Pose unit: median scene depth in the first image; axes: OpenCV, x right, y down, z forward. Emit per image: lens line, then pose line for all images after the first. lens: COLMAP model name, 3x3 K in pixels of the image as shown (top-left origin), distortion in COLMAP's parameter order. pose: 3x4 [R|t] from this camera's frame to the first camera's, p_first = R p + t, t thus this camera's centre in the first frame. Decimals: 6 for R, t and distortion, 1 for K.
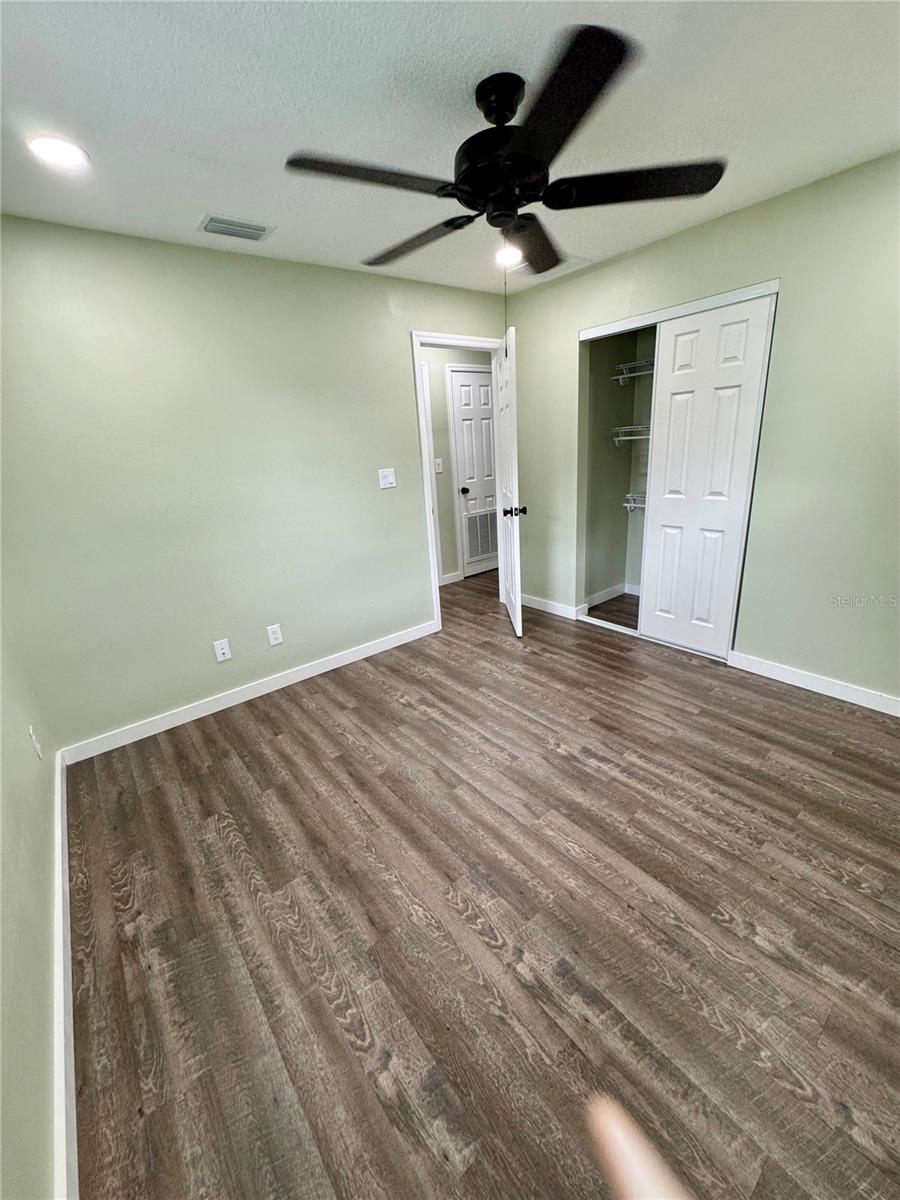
lens RADIAL K [[477.6, 0, 452.3], [0, 477.6, 599.5], [0, 0, 1]] dist [-0.003769, 0.000887]
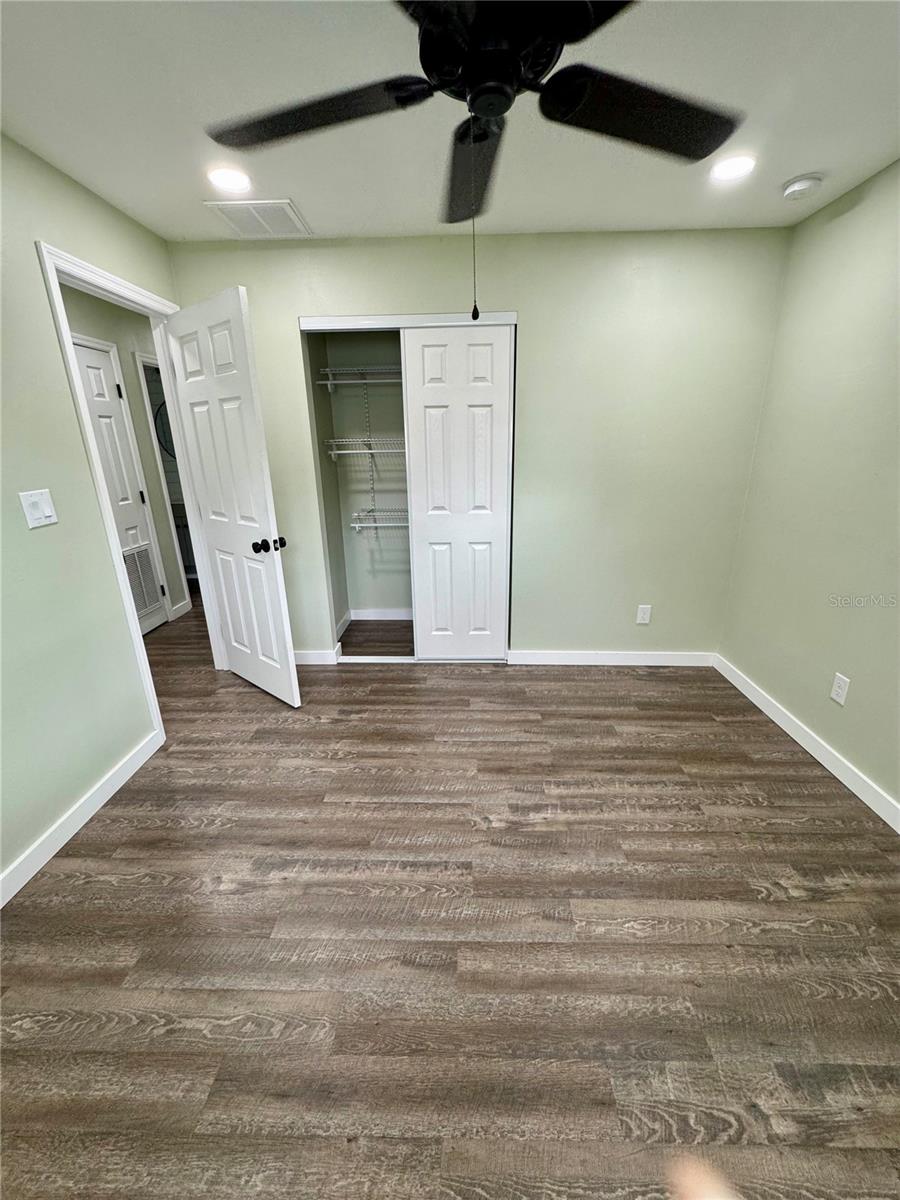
lens RADIAL K [[477.6, 0, 452.3], [0, 477.6, 599.5], [0, 0, 1]] dist [-0.003769, 0.000887]
pose [[0.644691, -0.187359, 0.741127, -0.311094], [0.215487, 0.974725, 0.058966, -0.108282], [-0.733443, 0.121689, 0.668770, 0.400036]]
